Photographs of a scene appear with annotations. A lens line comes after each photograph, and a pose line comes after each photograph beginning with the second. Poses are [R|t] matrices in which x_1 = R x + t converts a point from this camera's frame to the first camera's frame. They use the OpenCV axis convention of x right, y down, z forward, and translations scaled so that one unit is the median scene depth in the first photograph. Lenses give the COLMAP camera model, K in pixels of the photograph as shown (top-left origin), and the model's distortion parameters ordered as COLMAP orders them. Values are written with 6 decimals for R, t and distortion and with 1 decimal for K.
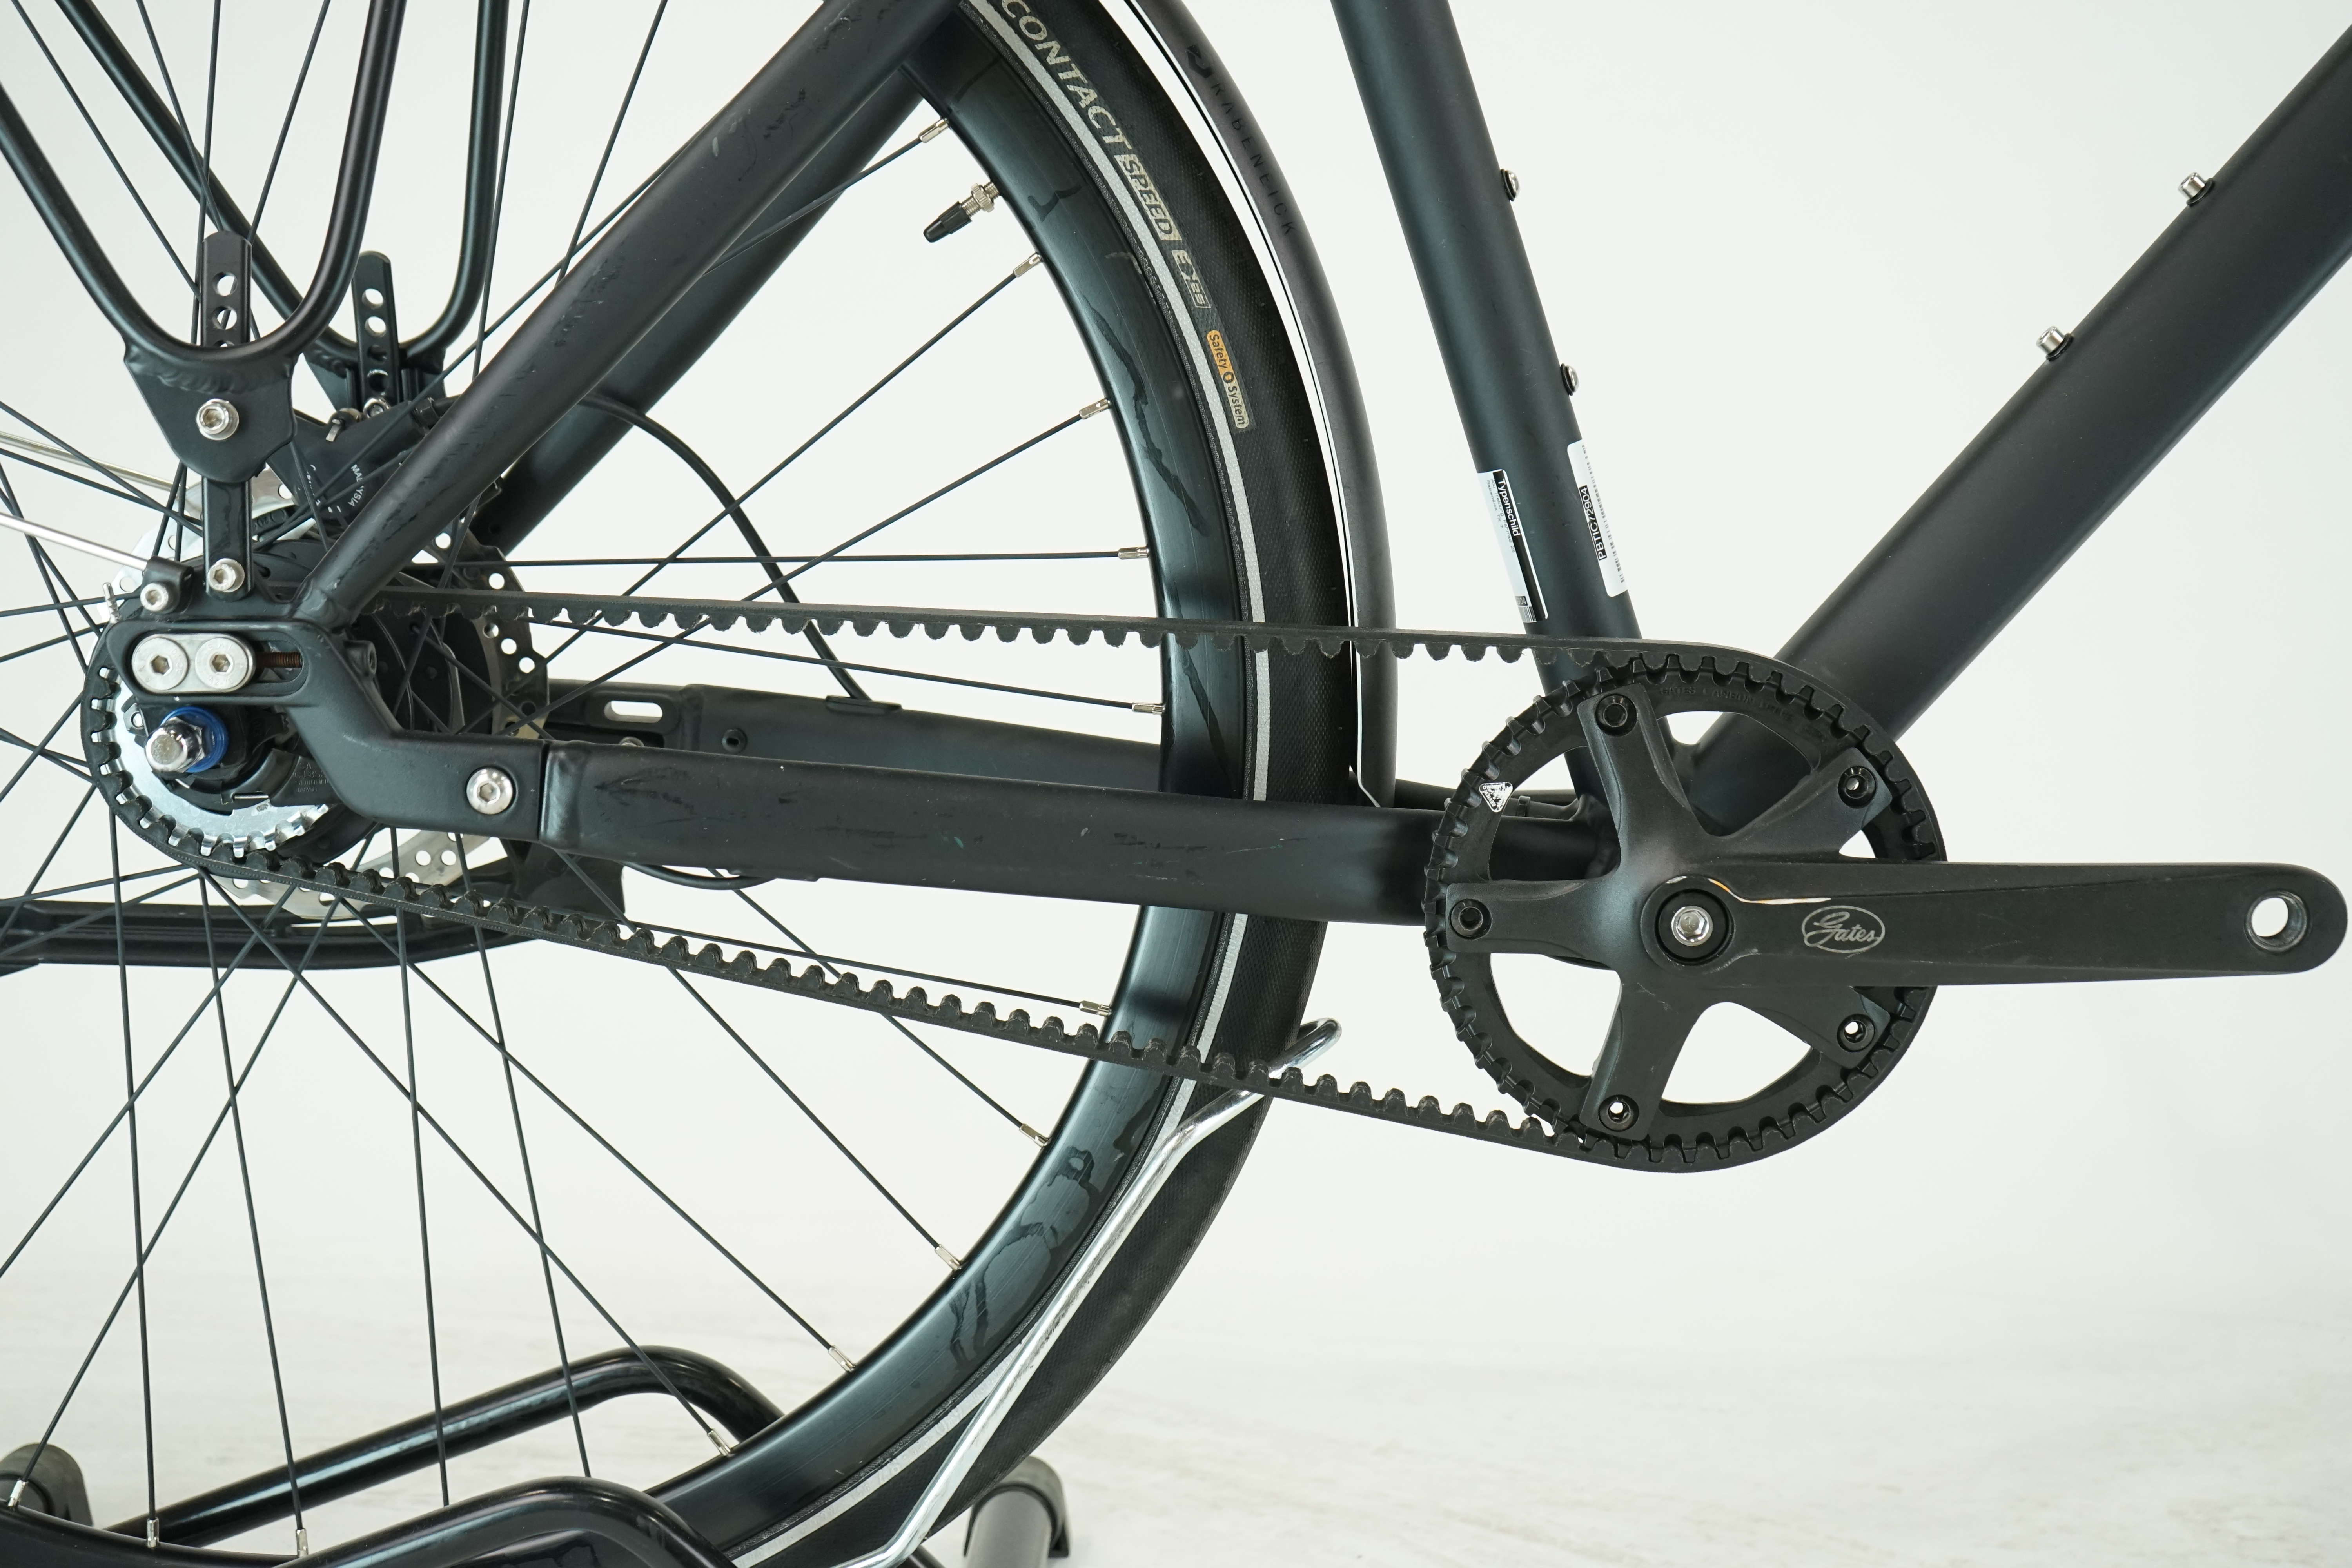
lens RADIAL K [[3061.5, 0, 1183.3], [0, 3061.5, 789.8], [0, 0, 1]] dist [-0.039706, 0.000000]
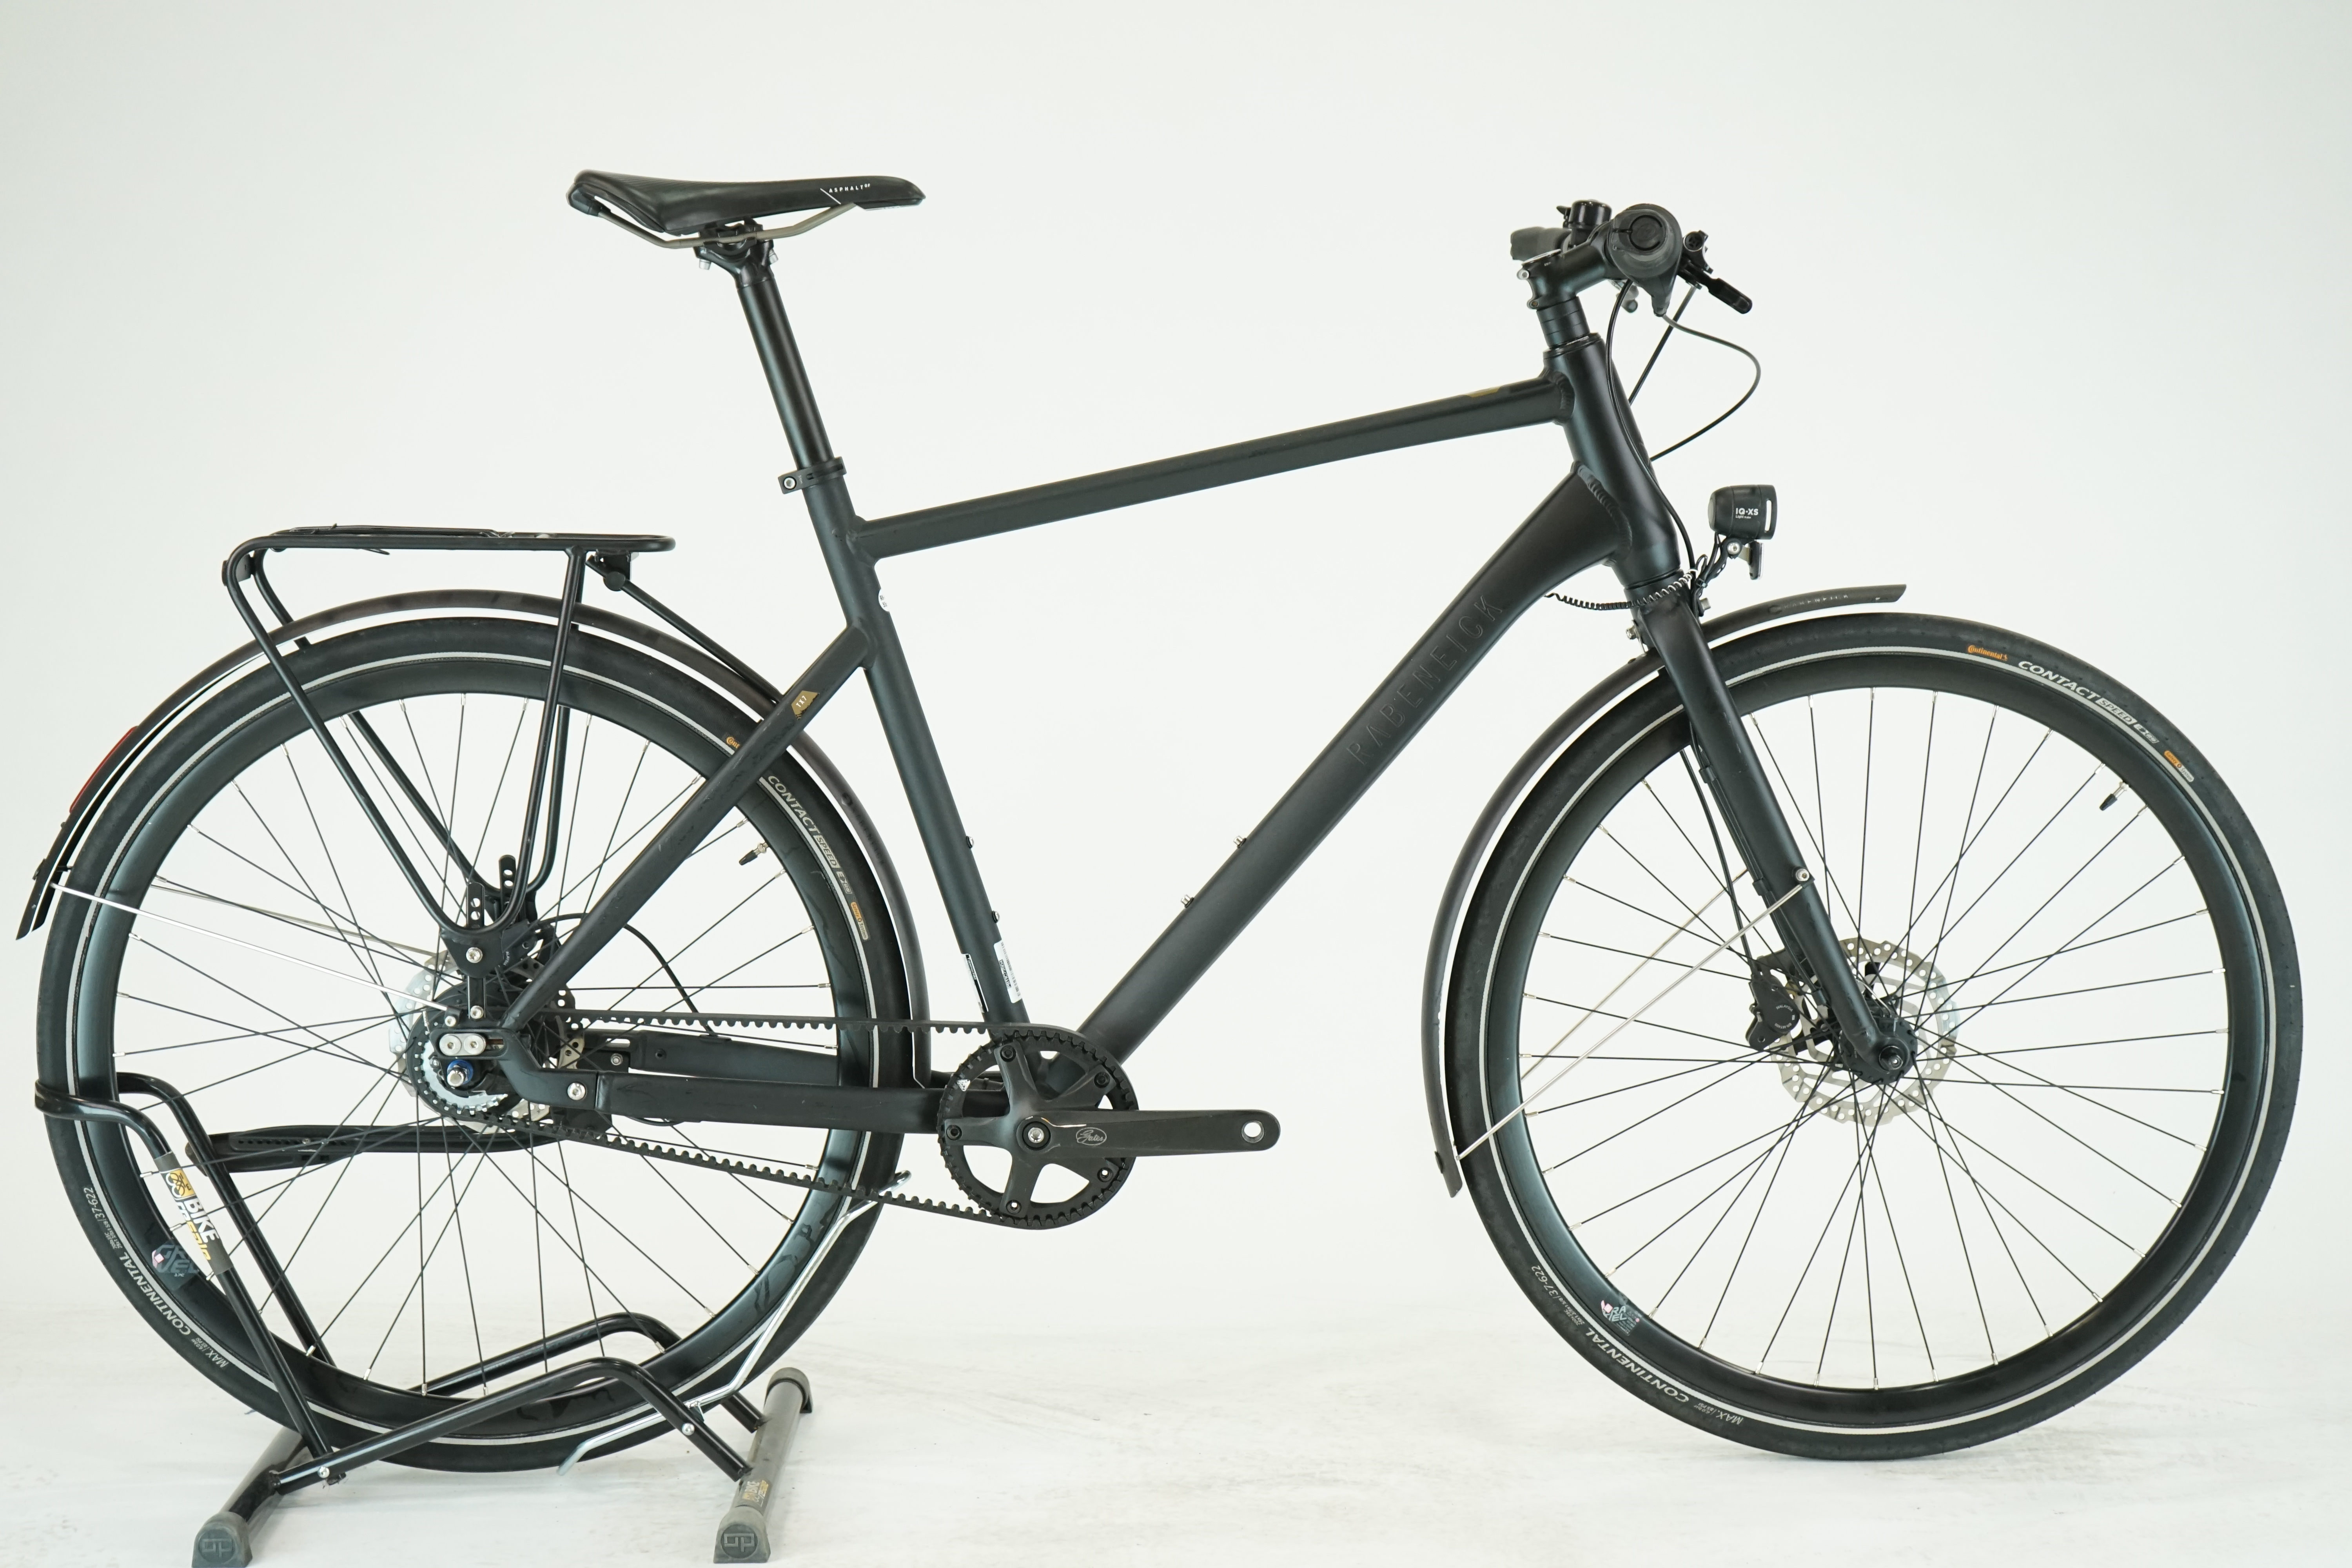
lens RADIAL K [[3658.5, 0, 1172.7], [0, 3658.5, 779.2], [0, 0, 1]] dist [-0.048745, 0.000000]
pose [[0.999324, -0.011110, 0.035035, 0.168263], [0.011415, 0.999899, -0.008523, -0.221452], [-0.034936, 0.008917, 0.999350, -2.034340]]
